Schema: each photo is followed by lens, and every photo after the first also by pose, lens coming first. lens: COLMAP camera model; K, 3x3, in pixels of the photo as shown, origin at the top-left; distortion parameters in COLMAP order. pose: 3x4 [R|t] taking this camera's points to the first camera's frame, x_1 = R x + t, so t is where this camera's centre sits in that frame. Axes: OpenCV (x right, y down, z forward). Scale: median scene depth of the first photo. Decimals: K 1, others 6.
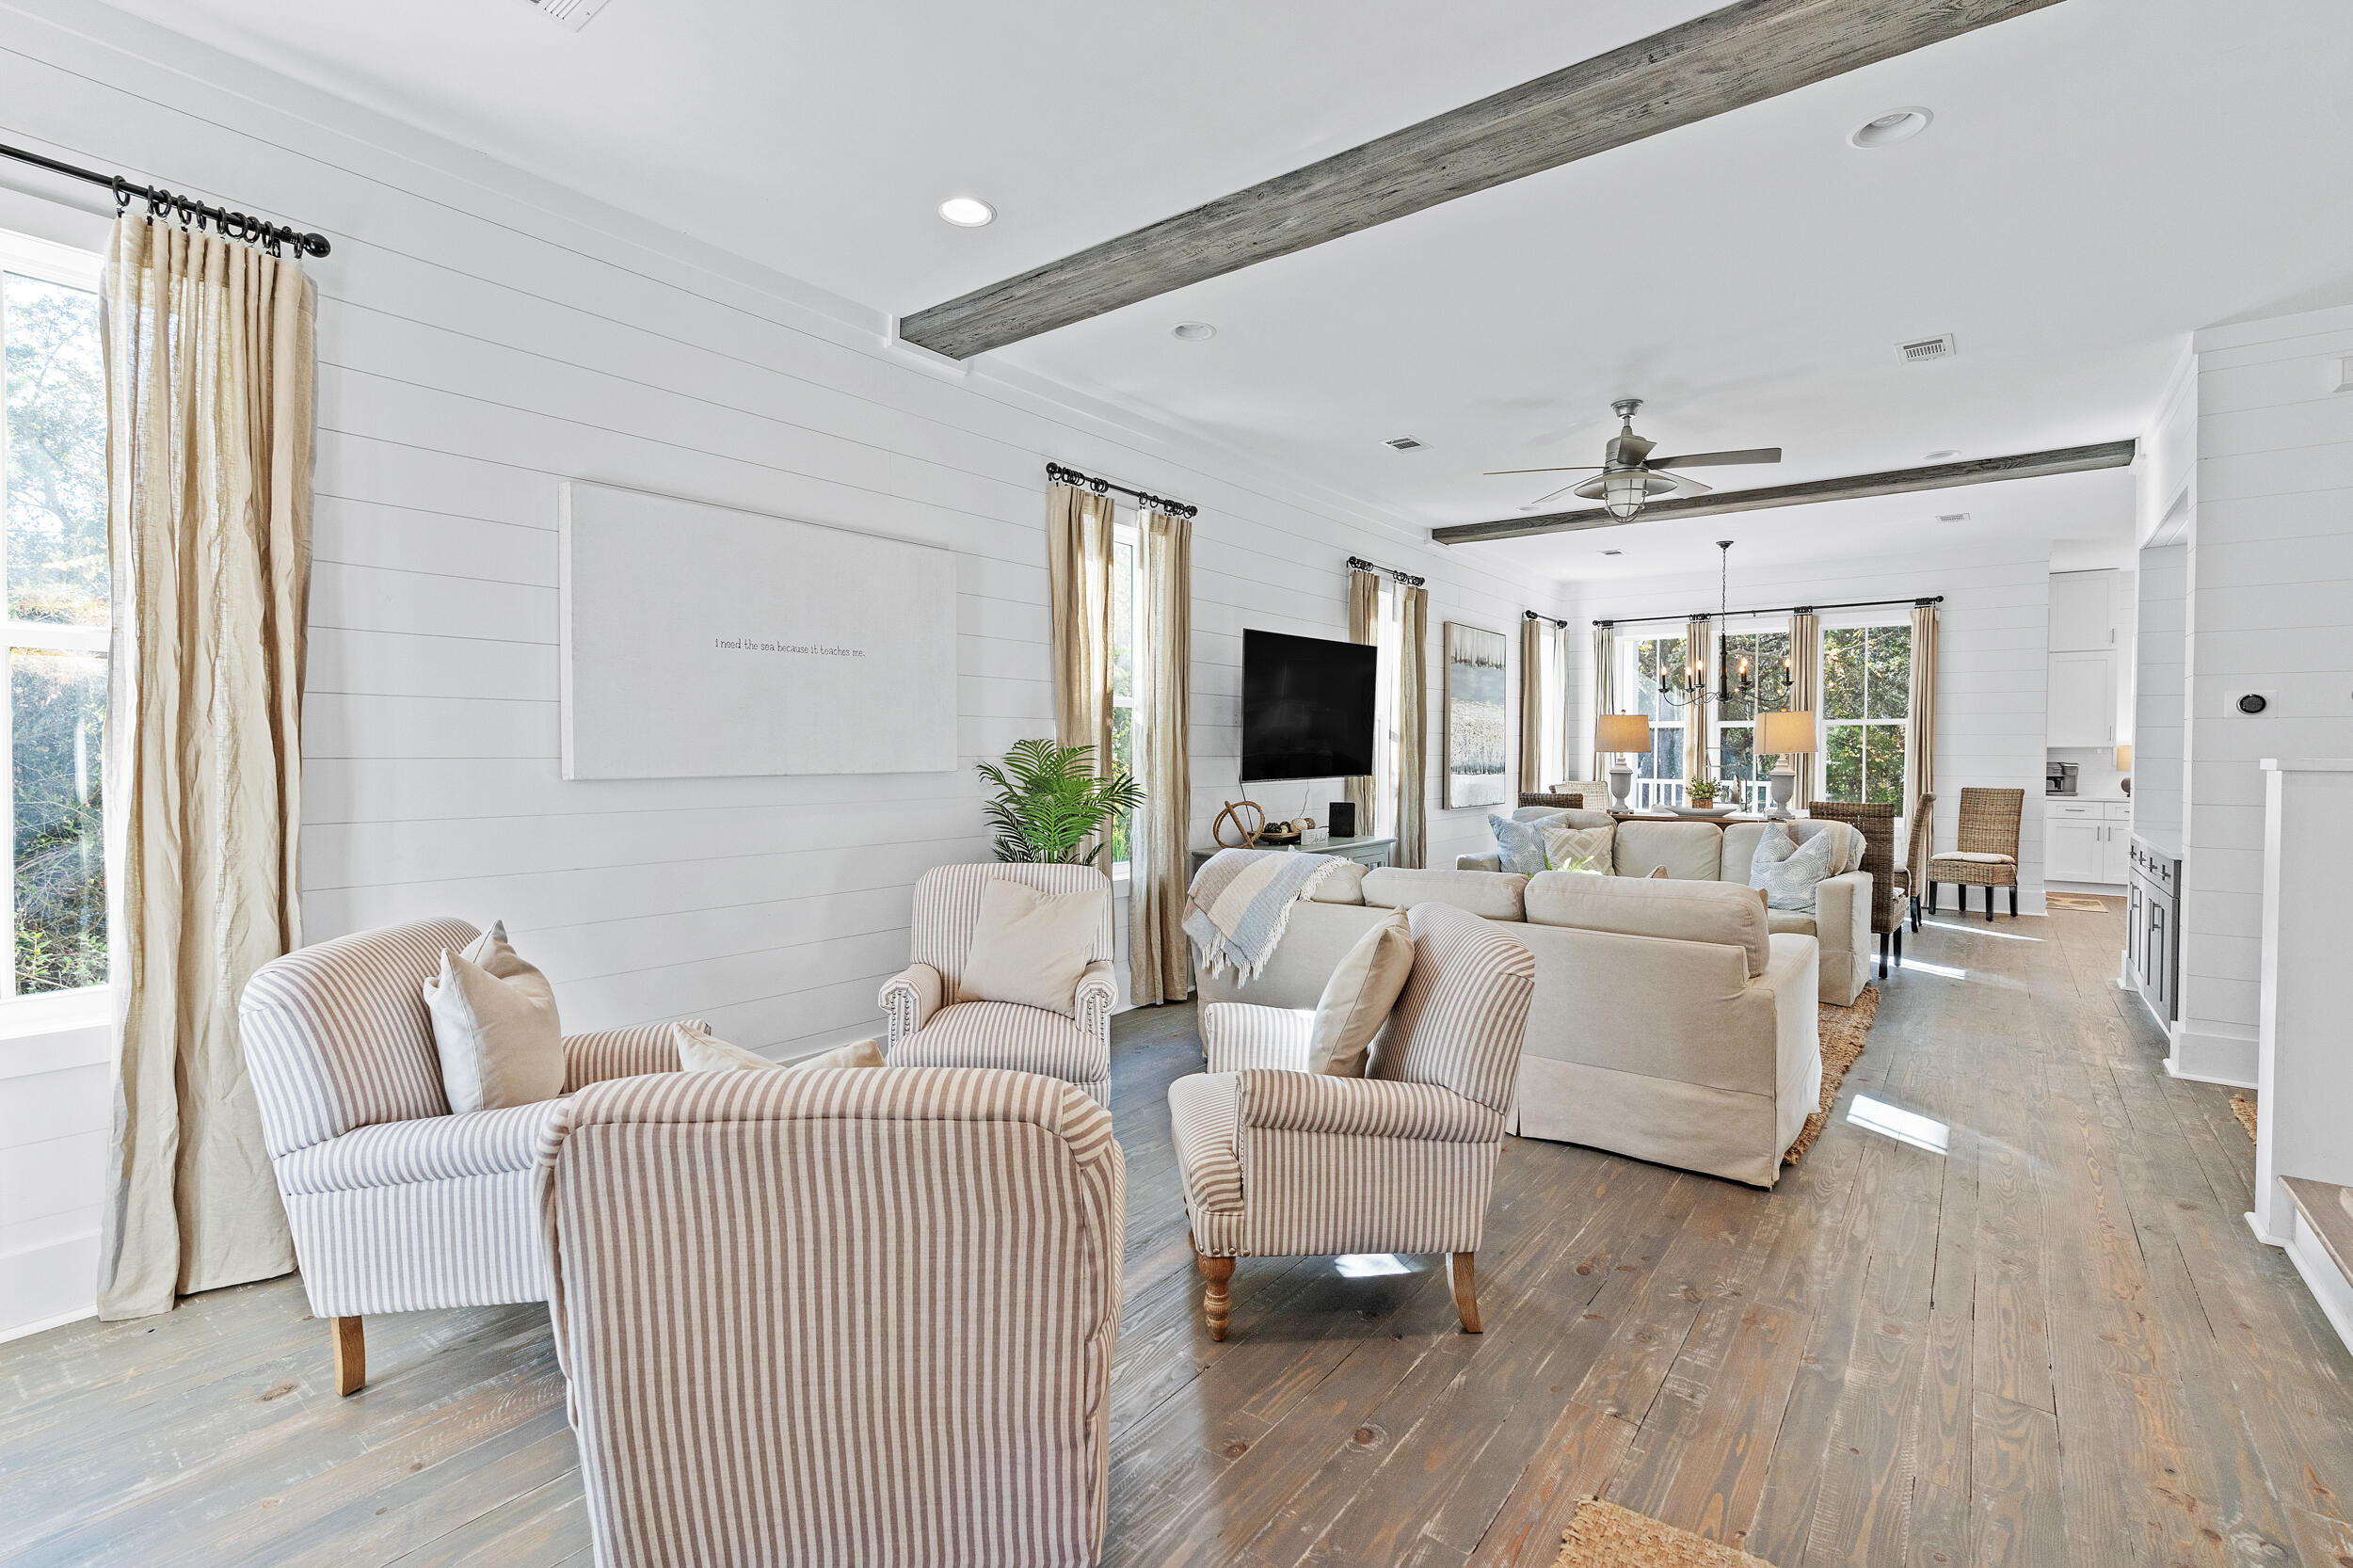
lens RADIAL K [[1050.6, 0, 1188.2], [0, 1050.6, 793.2], [0, 0, 1]] dist [-0.002200, 0.000170]
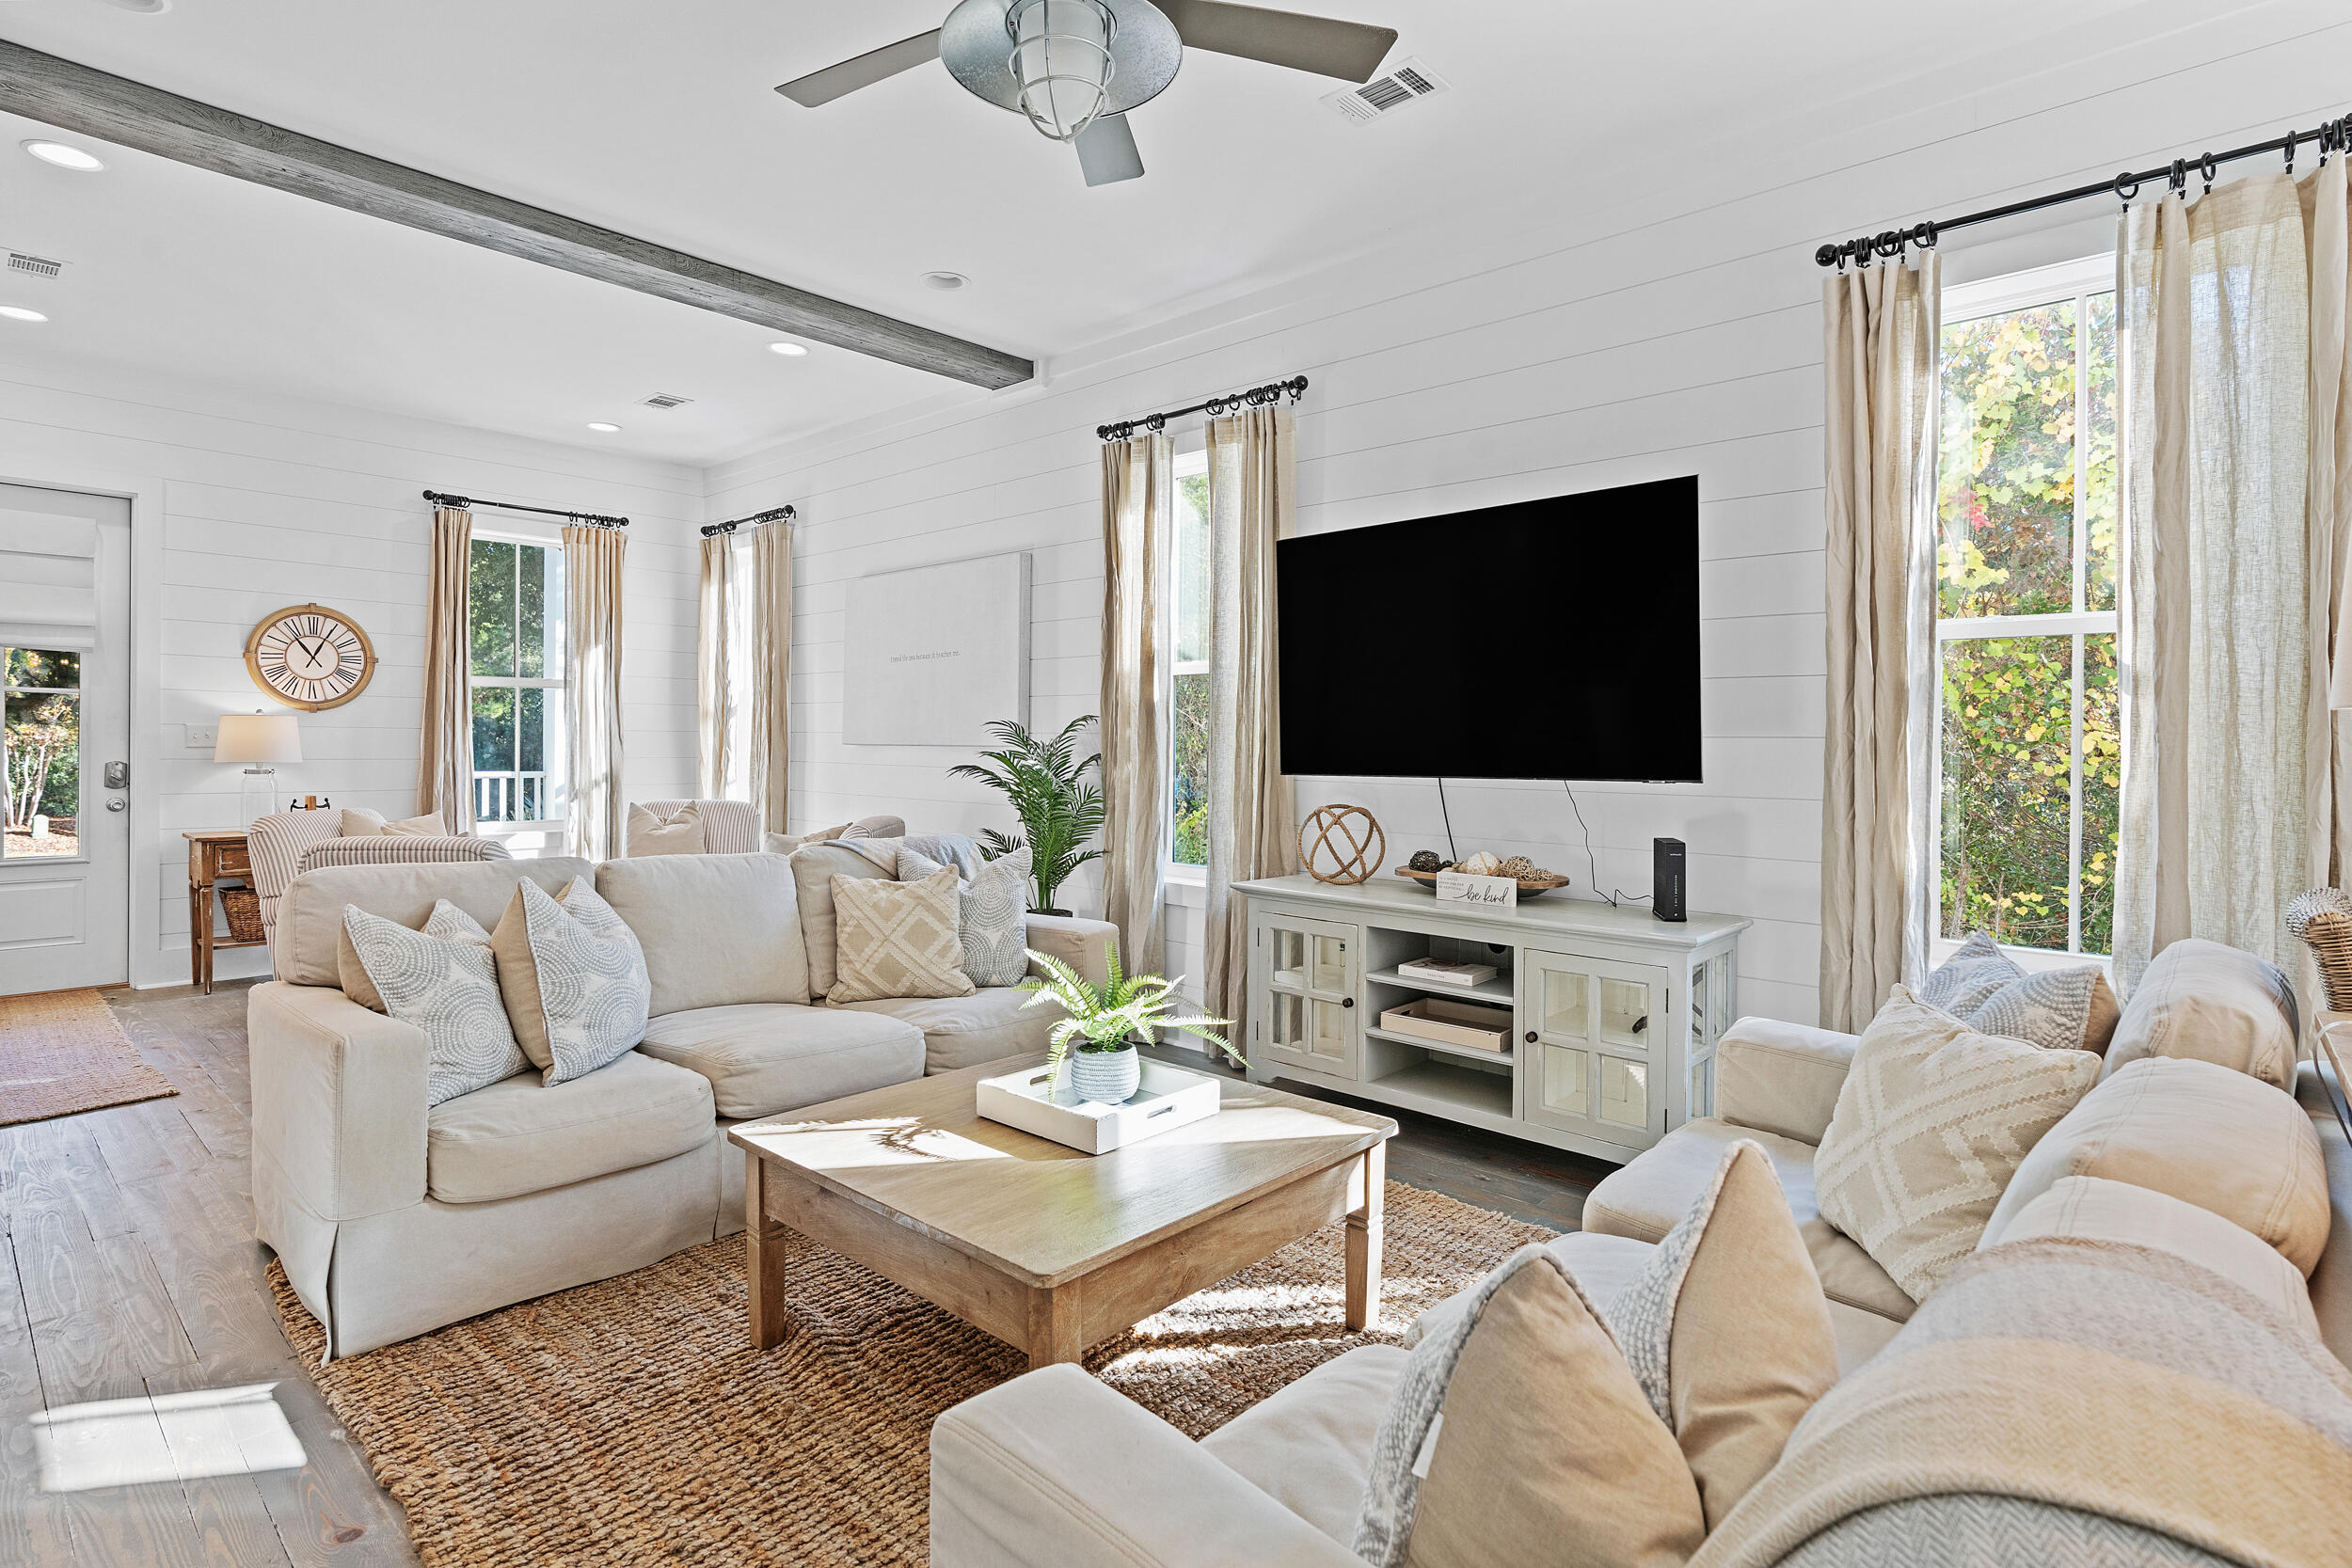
lens RADIAL K [[1167.9, 0, 1173.5], [0, 1167.9, 748.3], [0, 0, 1]] dist [0.000617, 0.000307]
pose [[-0.084878, 0.004968, -0.996379, 0.541254], [-0.047096, 0.998850, 0.008992, -0.020252], [0.995278, 0.047689, -0.084547, 0.684266]]
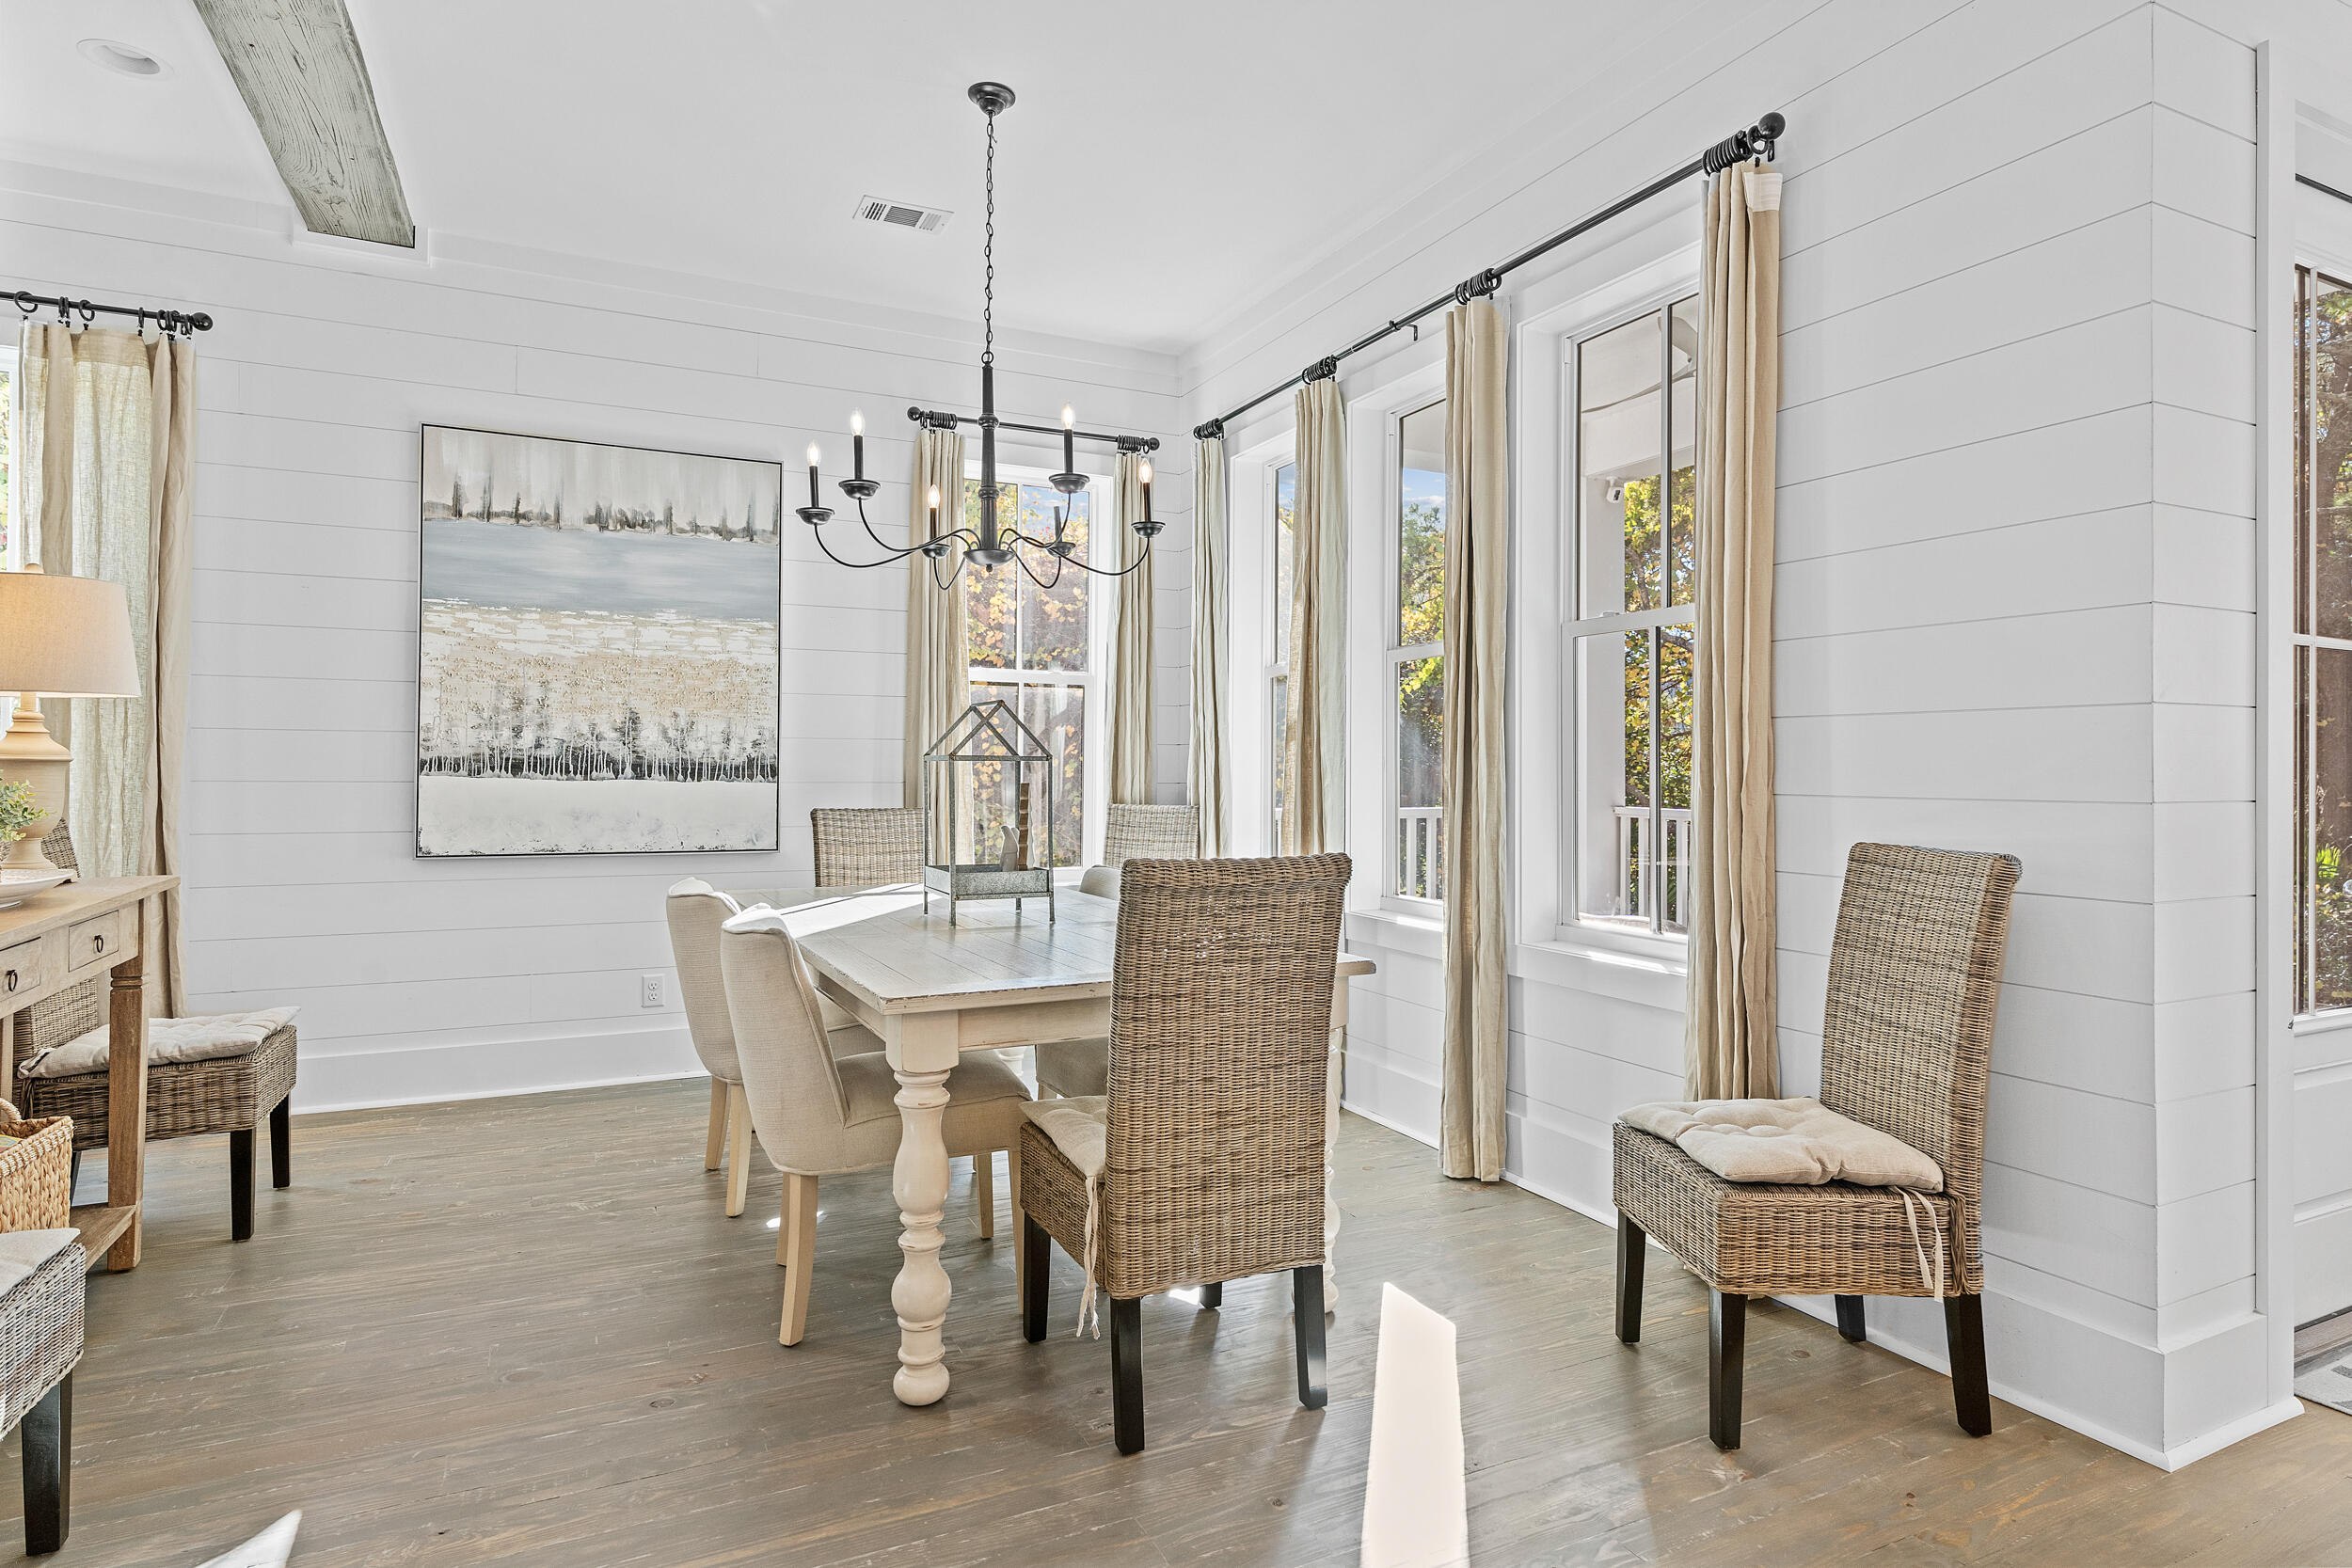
lens RADIAL K [[1262.2, 0, 1129.1], [0, 1262.2, 757.6], [0, 0, 1]] dist [-0.001107, 0.000453]
pose [[0.890472, -0.000100, -0.455038, 0.769386], [-0.022596, 0.998757, -0.044438, -0.009197], [0.454477, 0.049853, 0.889363, 0.696698]]
